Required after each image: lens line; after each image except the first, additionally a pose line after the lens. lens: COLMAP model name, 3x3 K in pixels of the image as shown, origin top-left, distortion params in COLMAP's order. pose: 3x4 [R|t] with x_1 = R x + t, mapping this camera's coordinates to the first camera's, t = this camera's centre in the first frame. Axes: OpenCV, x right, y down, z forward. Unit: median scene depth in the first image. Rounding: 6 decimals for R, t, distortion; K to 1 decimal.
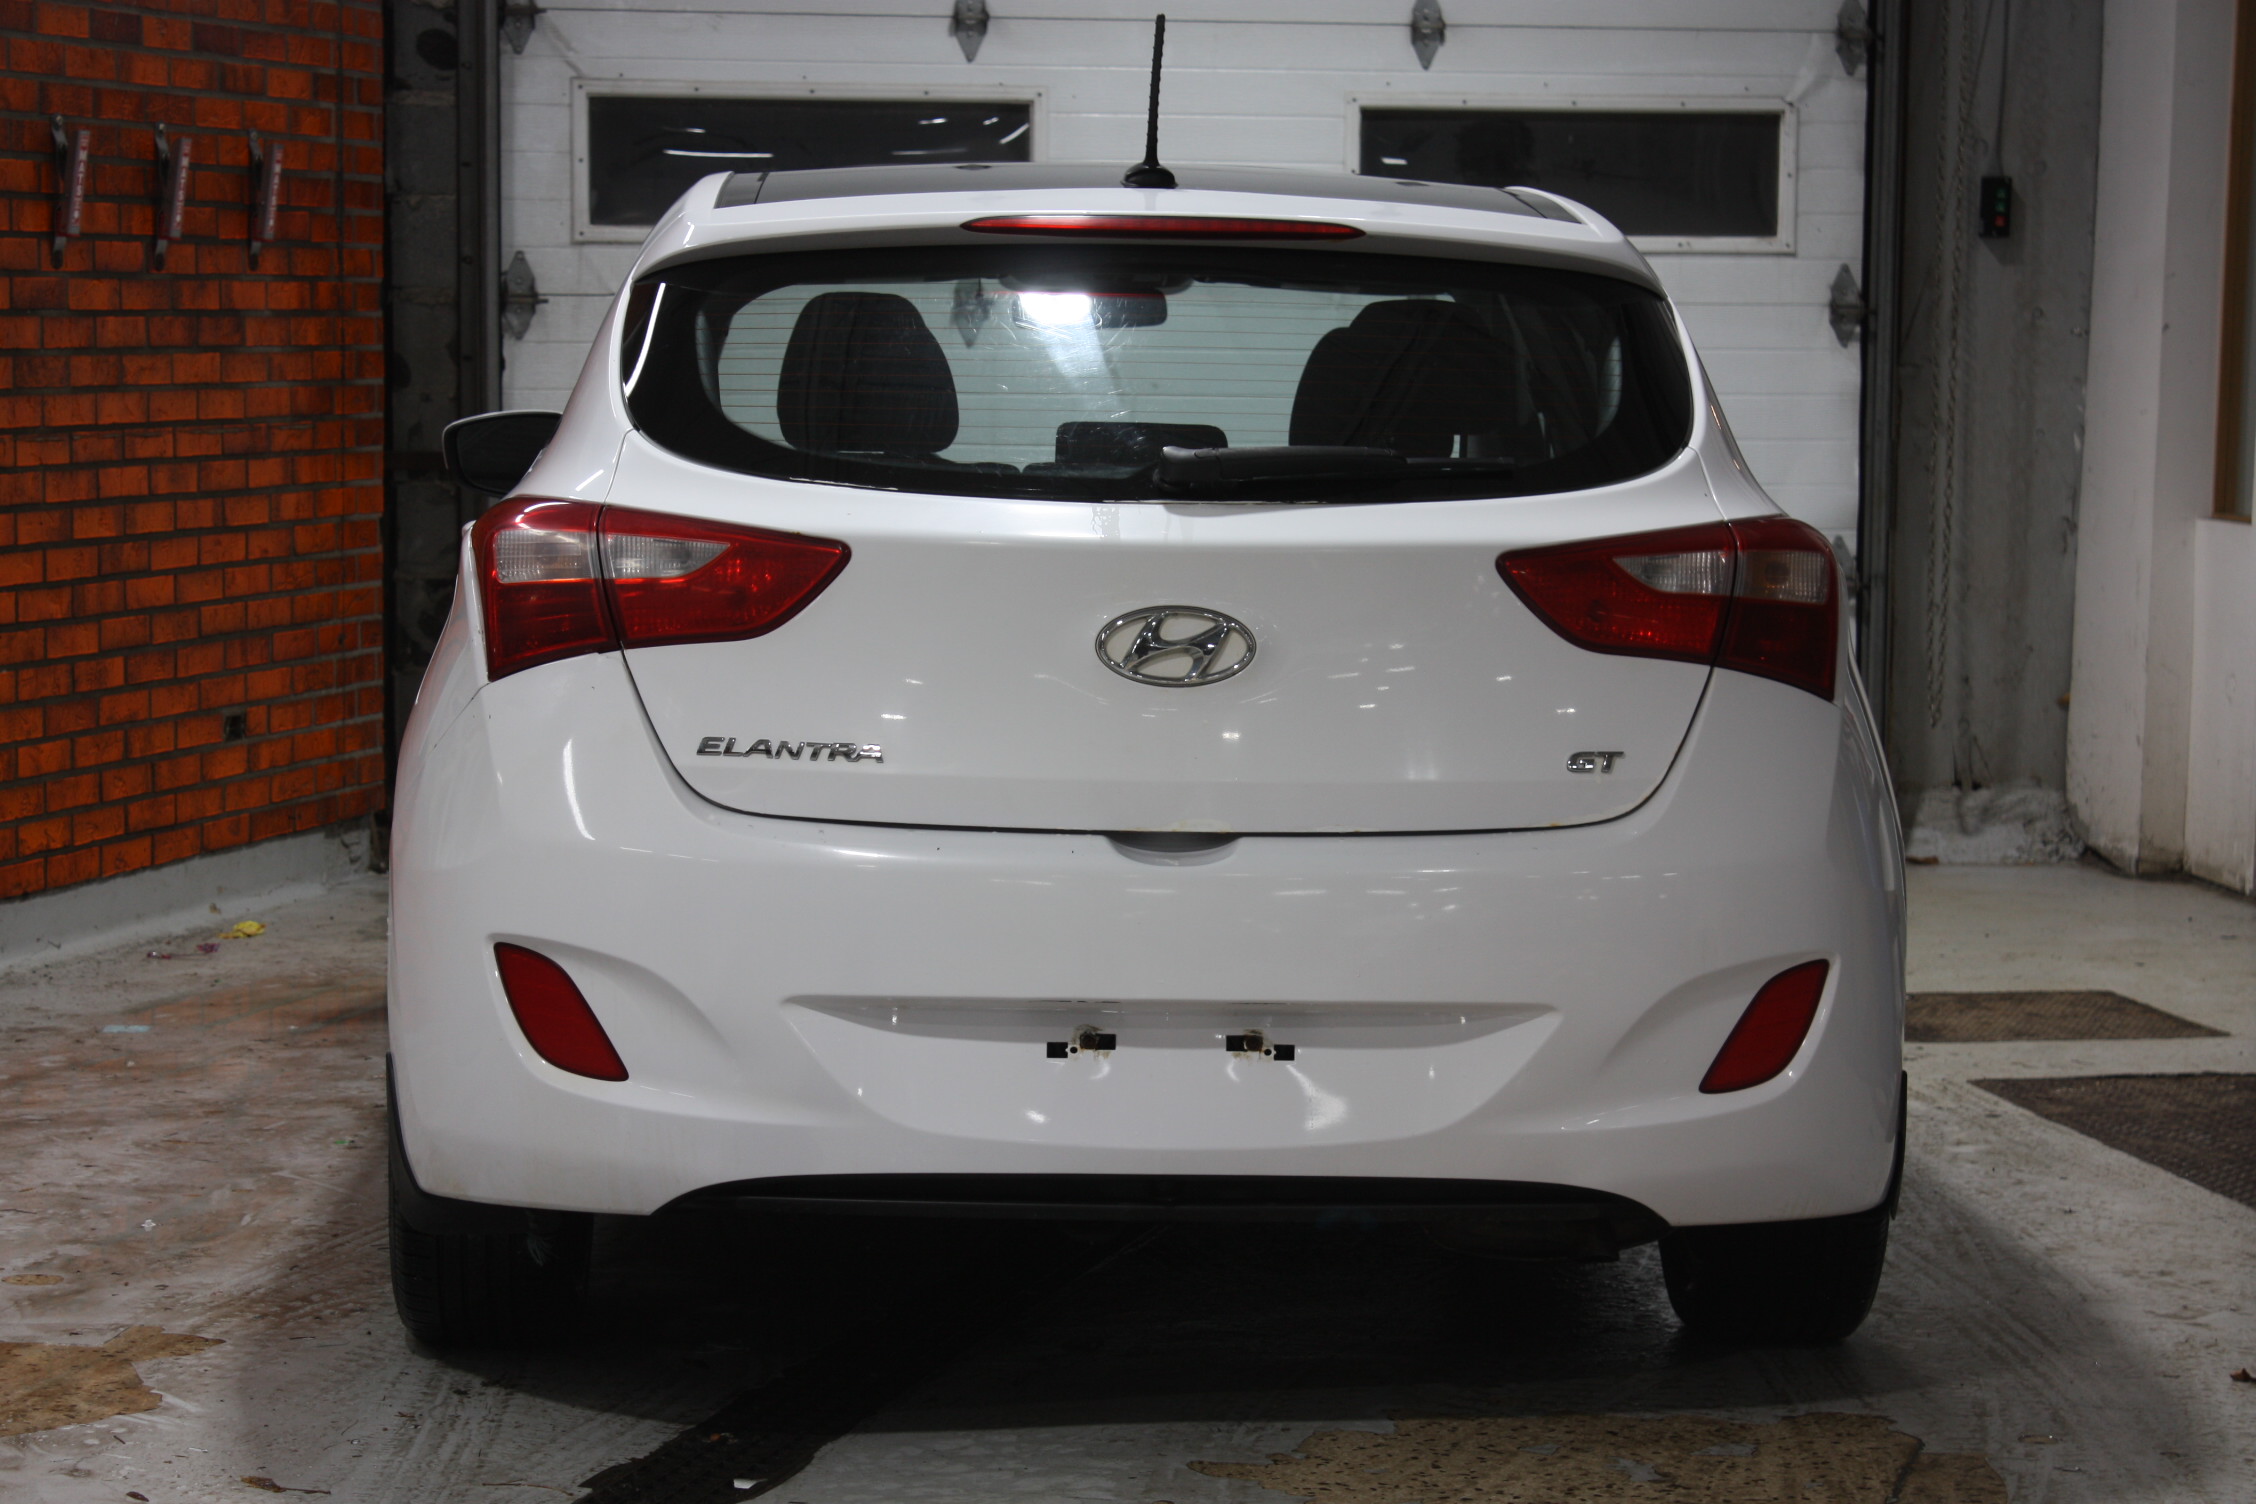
lens RADIAL K [[5132.9, 0, 1125.8], [0, 5132.9, 744.7], [0, 0, 1]] dist [0.068377, 0.000000]
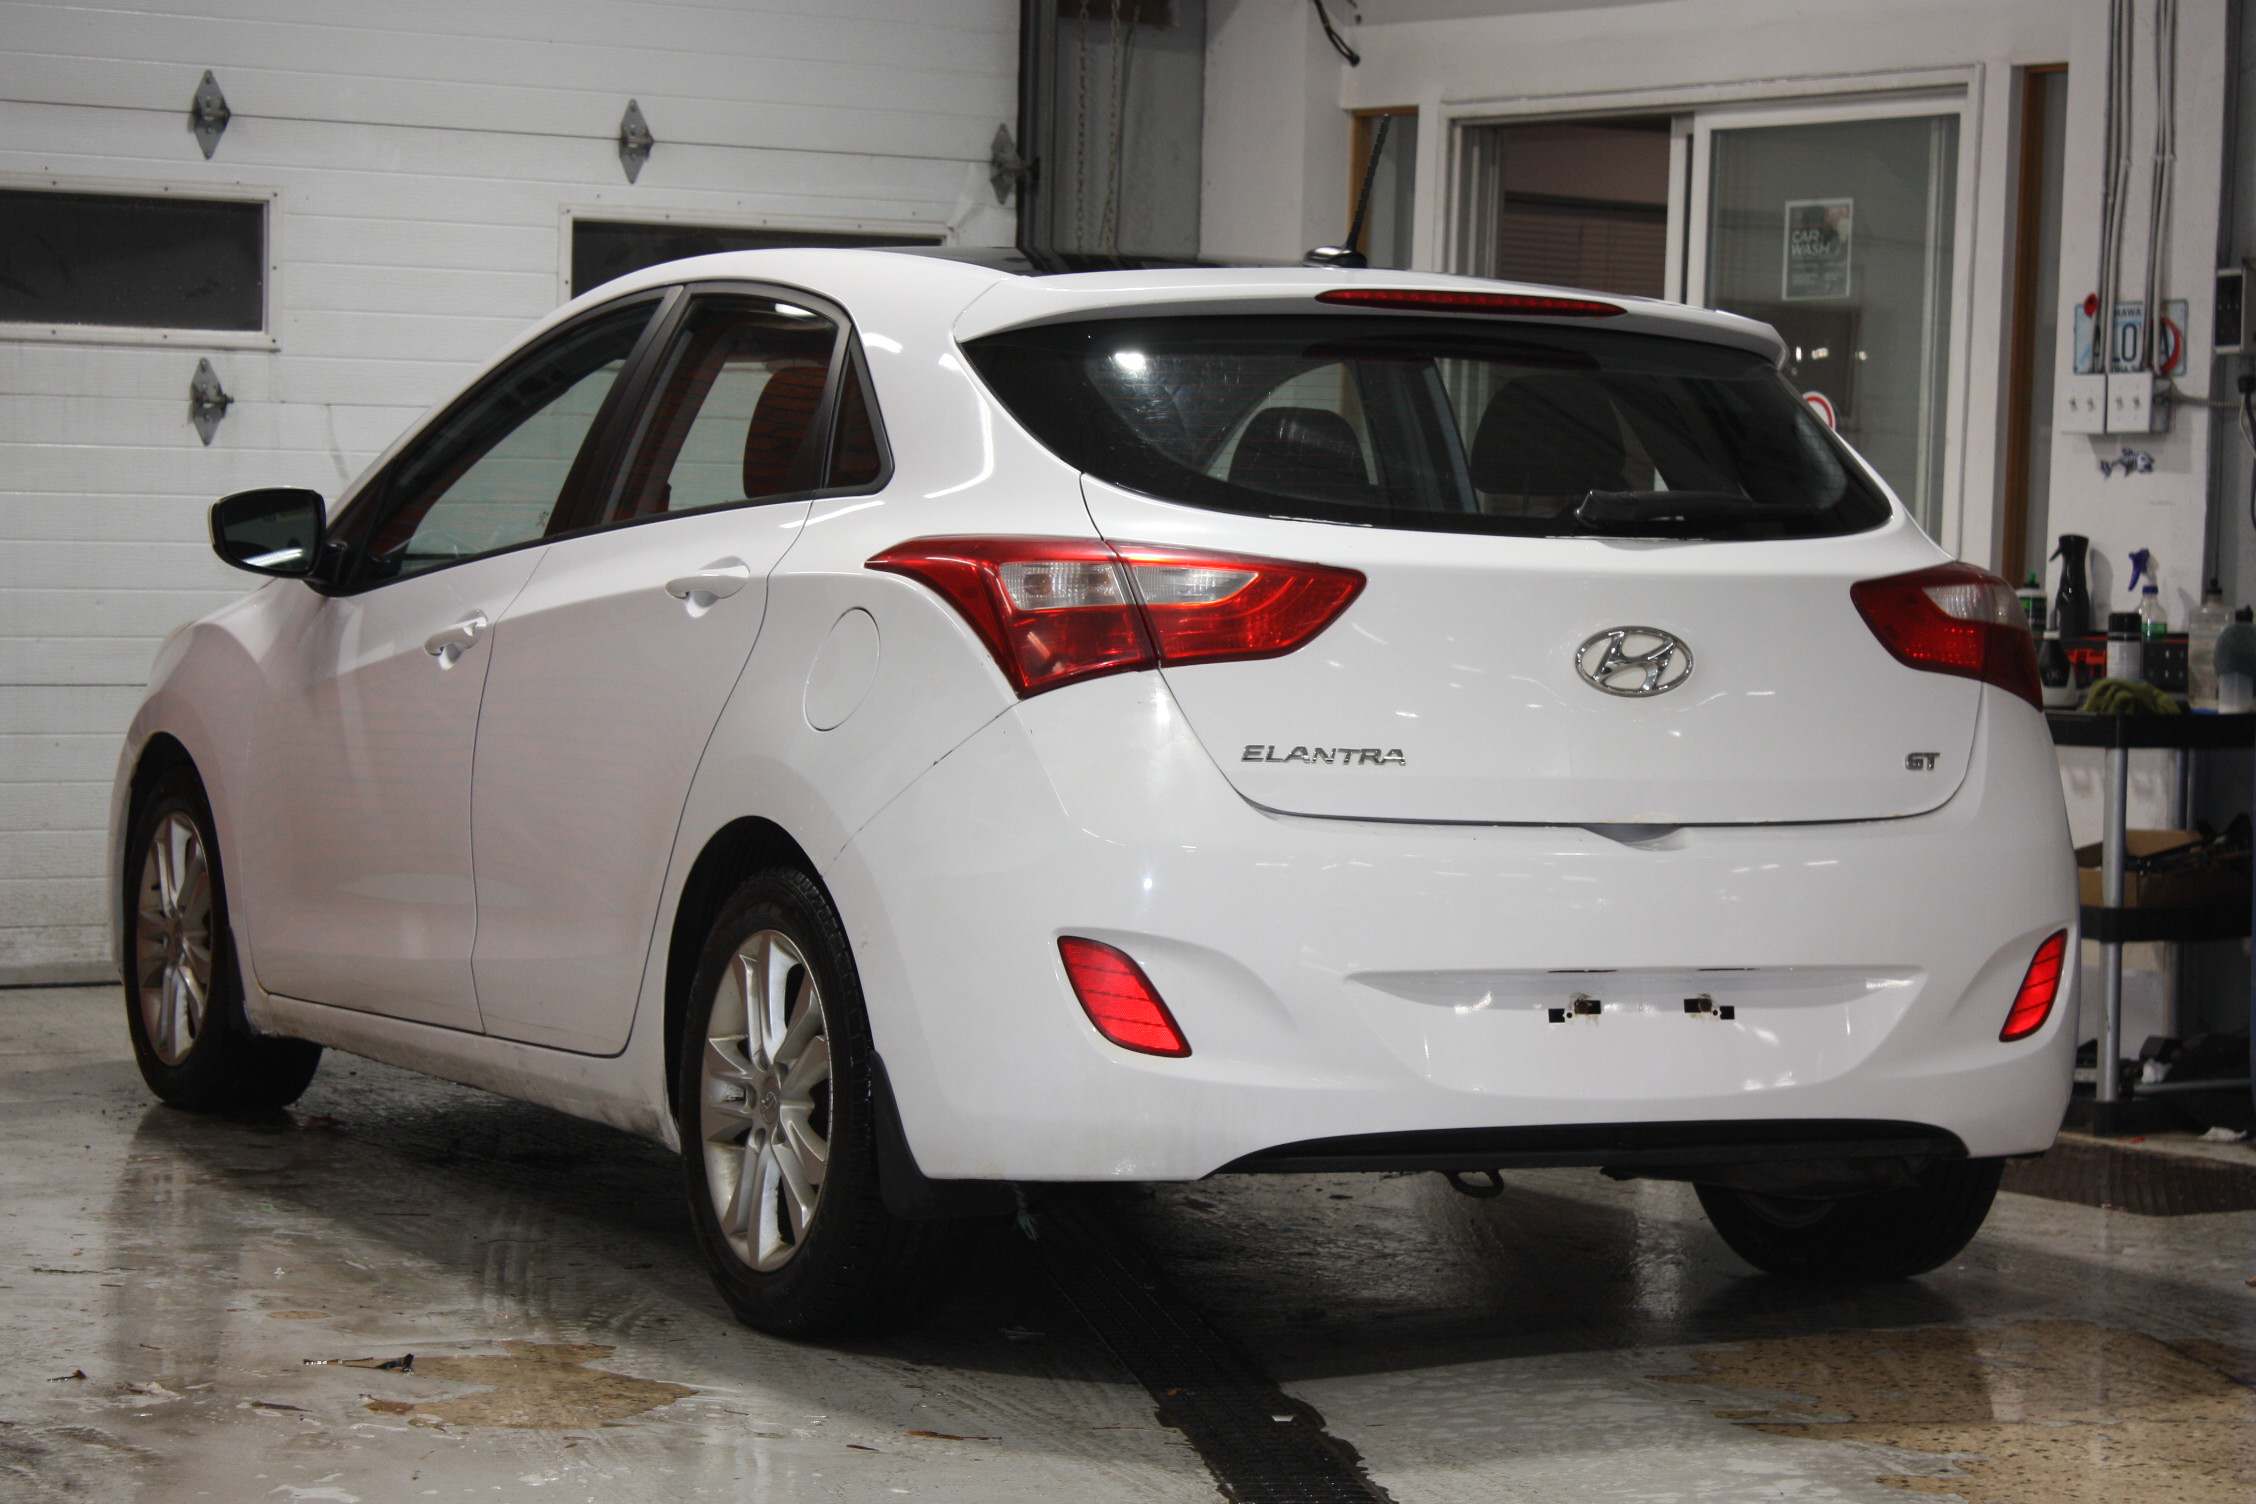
lens RADIAL K [[5672.4, 0, 1131.2], [0, 5672.4, 753.0], [0, 0, 1]] dist [0.144184, 0.000000]
pose [[0.913395, -0.008786, 0.406980, -0.600338], [0.024761, 0.999115, -0.034003, 0.041049], [-0.406321, 0.041136, 0.912804, -0.110598]]
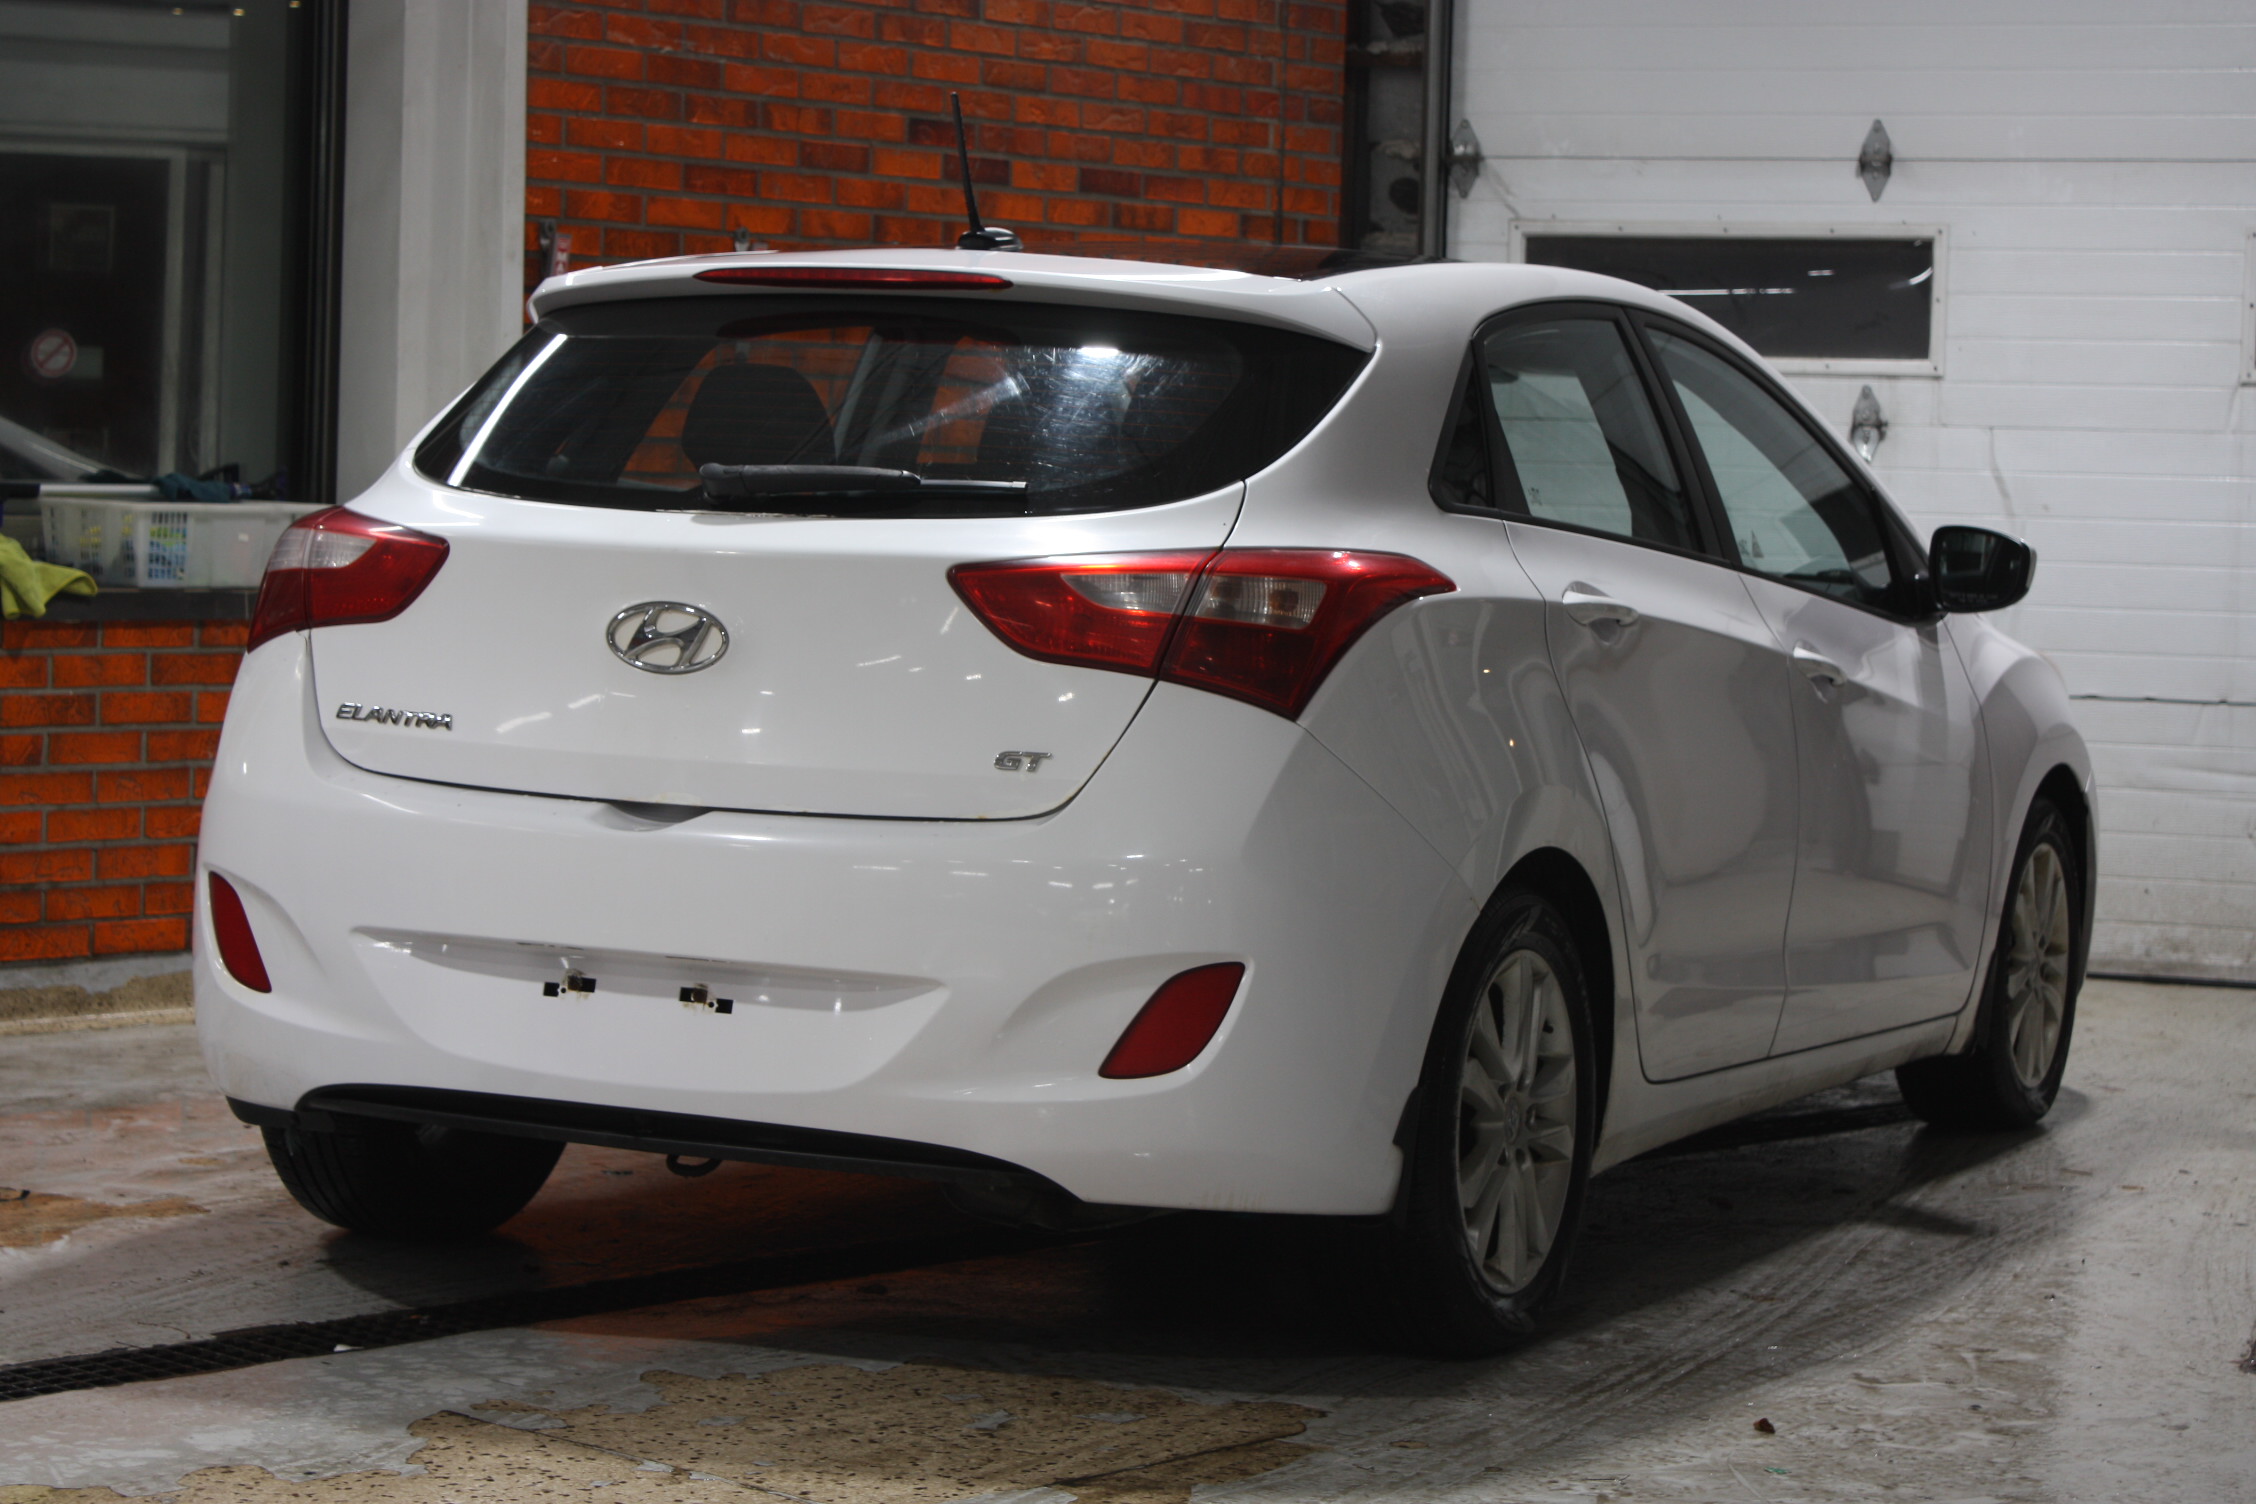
lens RADIAL K [[4783.9, 0, 1125.4], [0, 4783.9, 760.9], [0, 0, 1]] dist [0.078838, 0.000000]
pose [[0.880985, 0.045367, -0.470965, 0.582542], [-0.062498, 0.997829, -0.020790, 0.022796], [0.468999, 0.047750, 0.881907, 0.123842]]
